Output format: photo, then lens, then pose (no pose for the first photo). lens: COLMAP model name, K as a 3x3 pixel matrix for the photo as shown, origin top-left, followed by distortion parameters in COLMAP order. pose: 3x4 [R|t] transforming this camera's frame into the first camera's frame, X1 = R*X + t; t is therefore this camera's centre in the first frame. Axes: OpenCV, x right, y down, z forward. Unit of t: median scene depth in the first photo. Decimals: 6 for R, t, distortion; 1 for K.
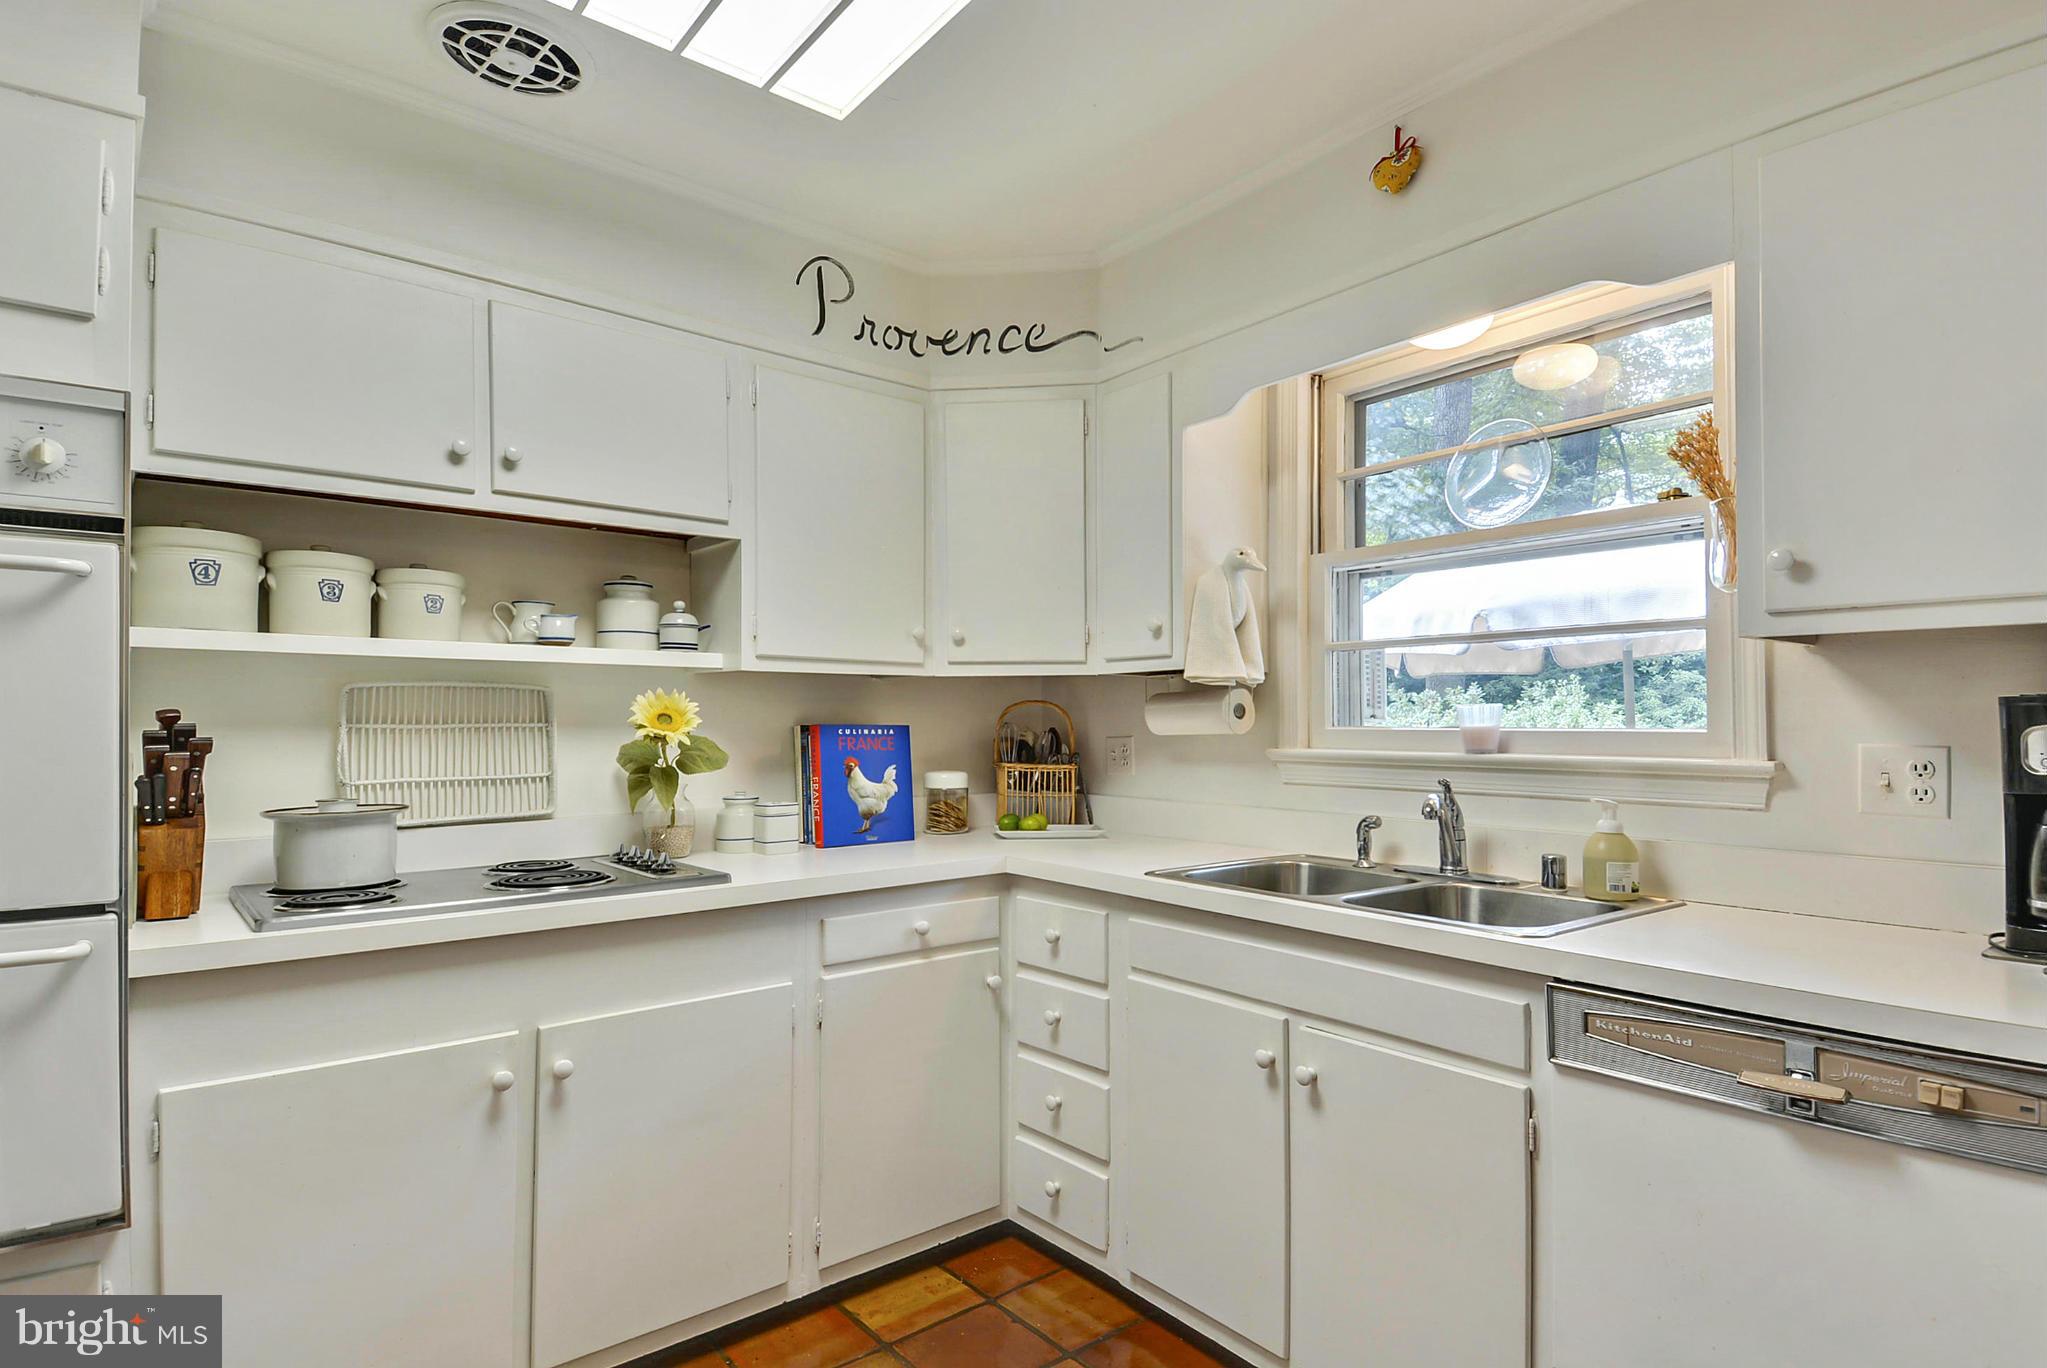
lens RADIAL K [[1114.6, 0, 1022.5], [0, 1114.6, 703.5], [0, 0, 1]] dist [0.006659, -0.001790]
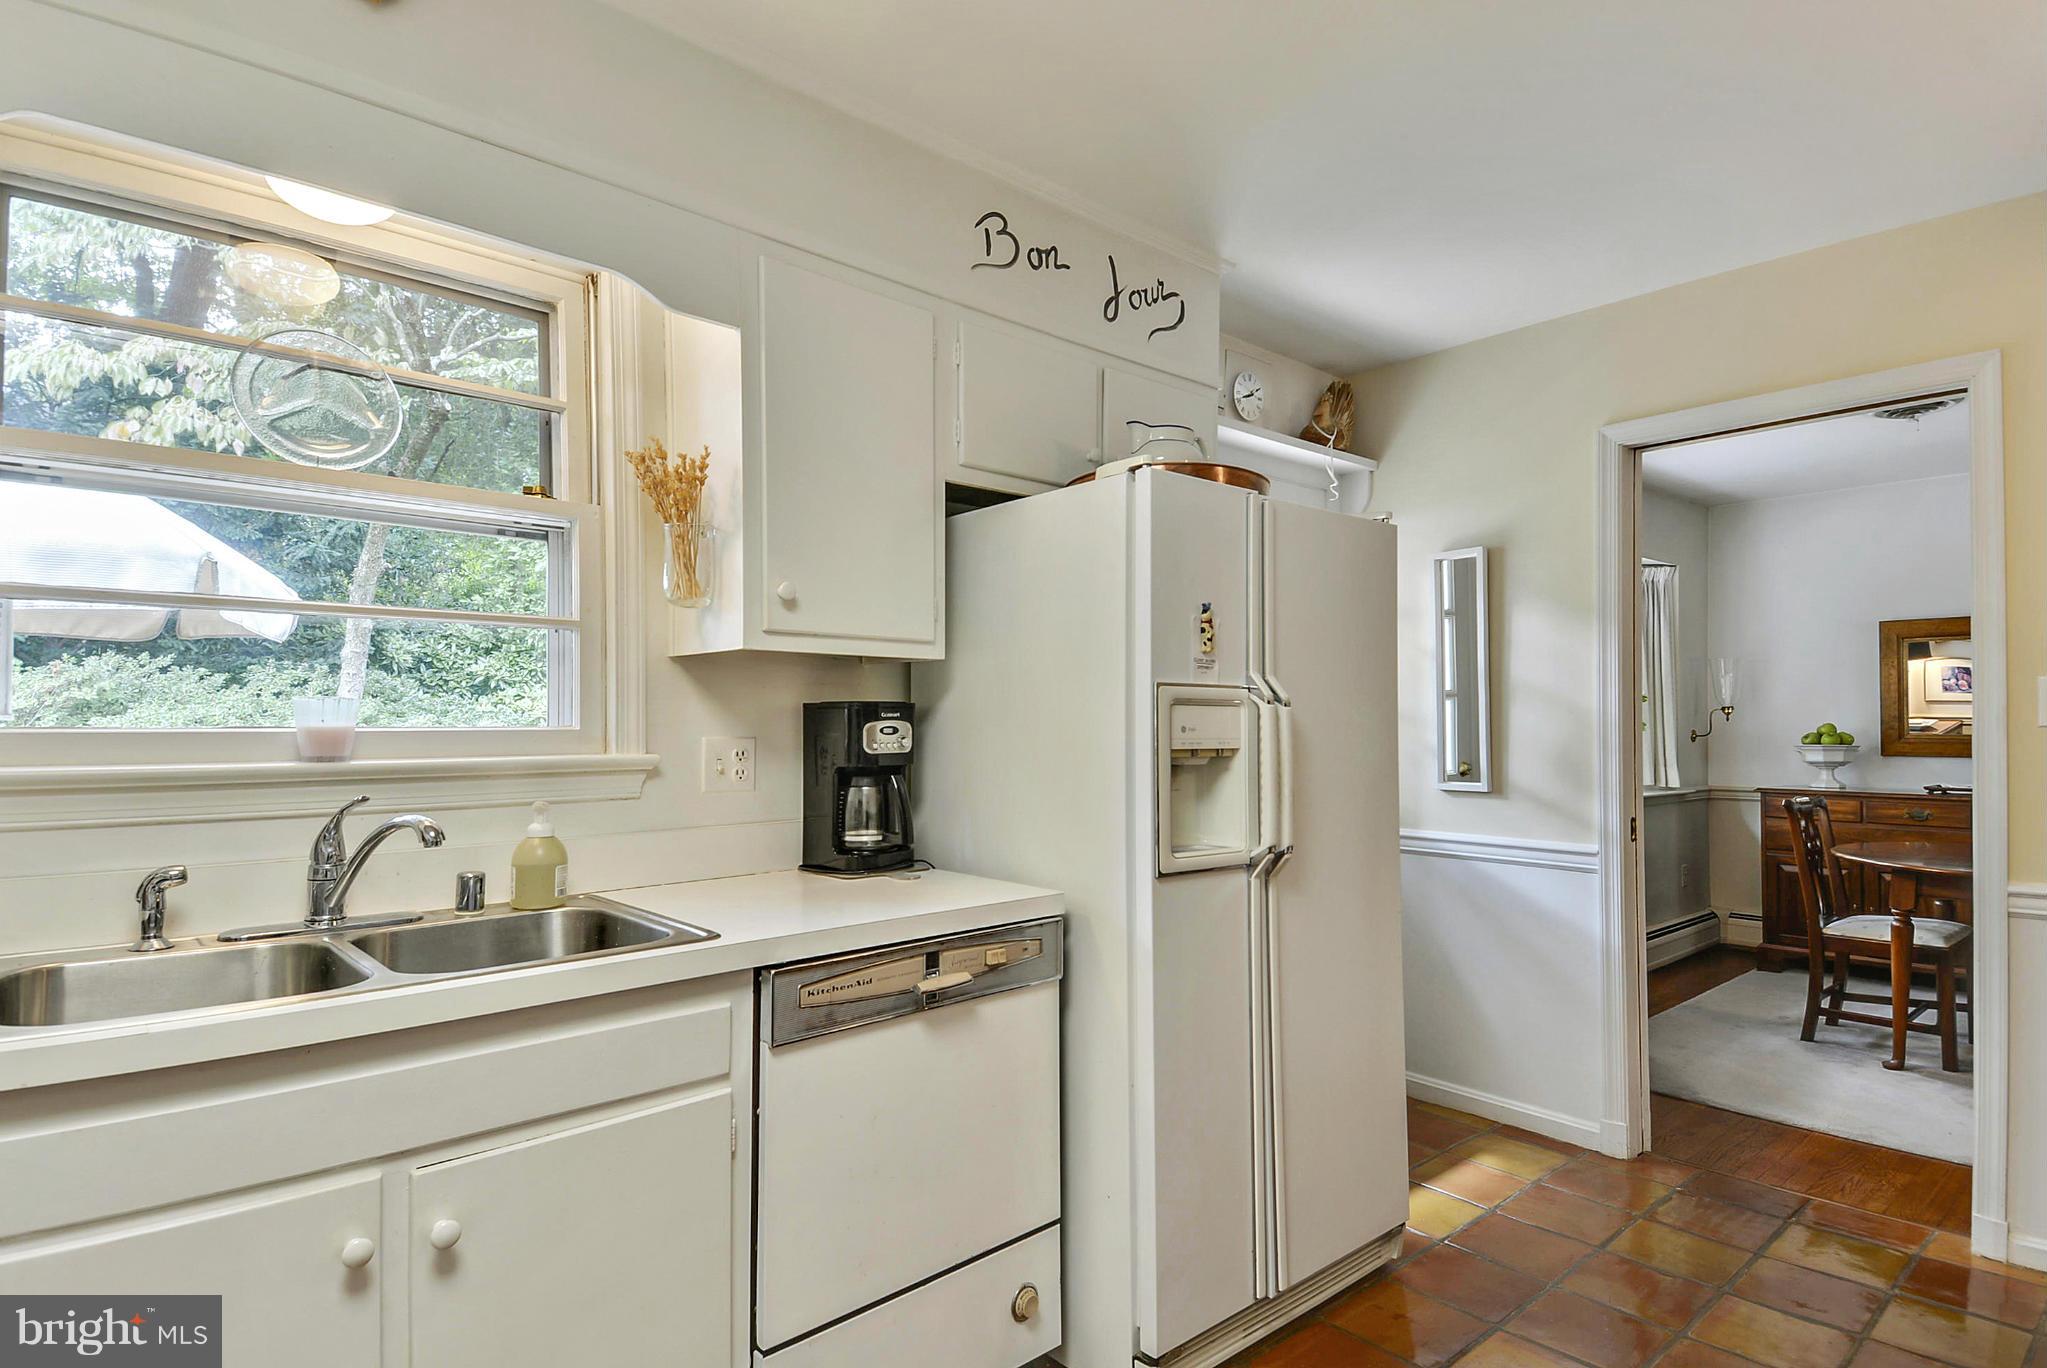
lens RADIAL K [[1114.6, 0, 1026.7], [0, 1114.6, 696.7], [0, 0, 1]] dist [0.006659, -0.001790]
pose [[-0.116575, 0.009179, 0.993139, -0.486888], [-0.020982, 0.999711, -0.011703, -0.001589], [-0.992960, -0.022203, -0.116349, 0.729544]]
